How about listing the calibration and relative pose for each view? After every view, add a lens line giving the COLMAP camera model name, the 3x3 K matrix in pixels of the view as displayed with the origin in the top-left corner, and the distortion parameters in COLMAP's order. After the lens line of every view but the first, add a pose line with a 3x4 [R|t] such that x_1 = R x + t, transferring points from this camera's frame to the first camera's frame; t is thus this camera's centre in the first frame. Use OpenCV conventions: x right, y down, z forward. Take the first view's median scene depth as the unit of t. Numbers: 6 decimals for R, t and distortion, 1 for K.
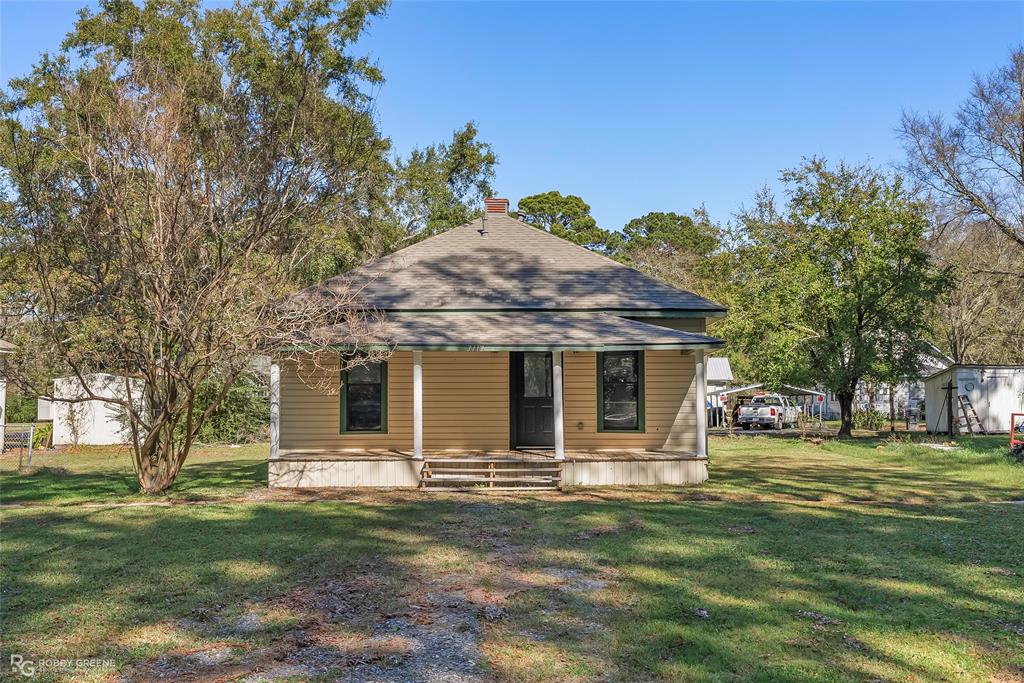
lens RADIAL K [[1050.5, 0, 512.0], [0, 1050.5, 341.5], [0, 0, 1]] dist [-0.045557, 0.000000]
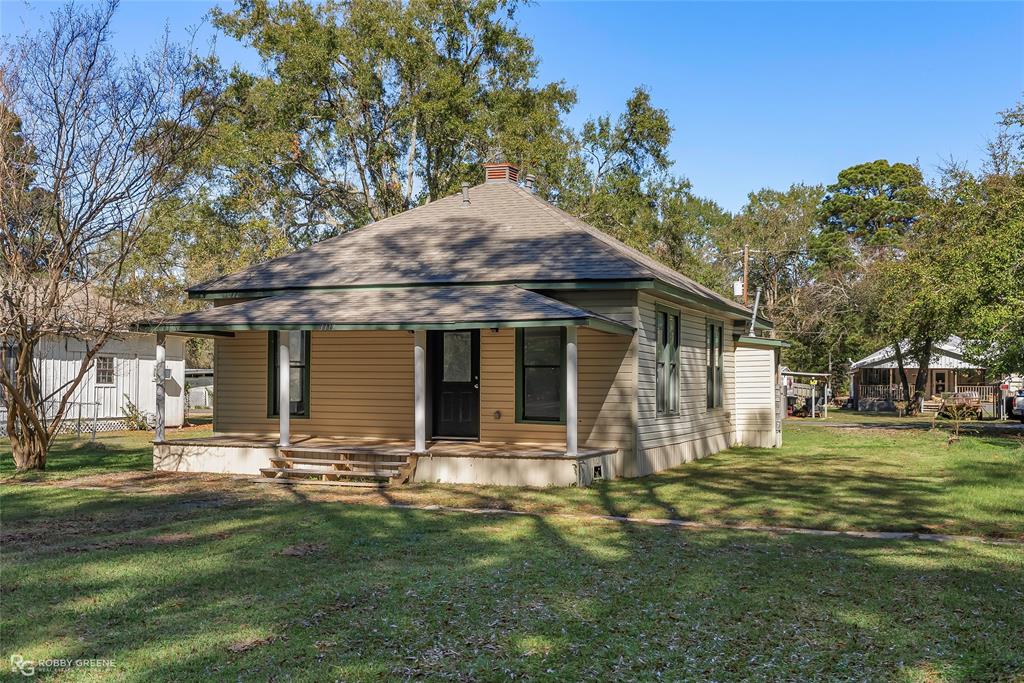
lens RADIAL K [[1050.5, 0, 514.7], [0, 1050.5, 346.2], [0, 0, 1]] dist [-0.045557, 0.000000]
pose [[0.934794, -0.000864, -0.355189, 0.393096], [0.007688, 0.999812, 0.017801, 0.007422], [0.355107, -0.019371, 0.934625, 0.188563]]
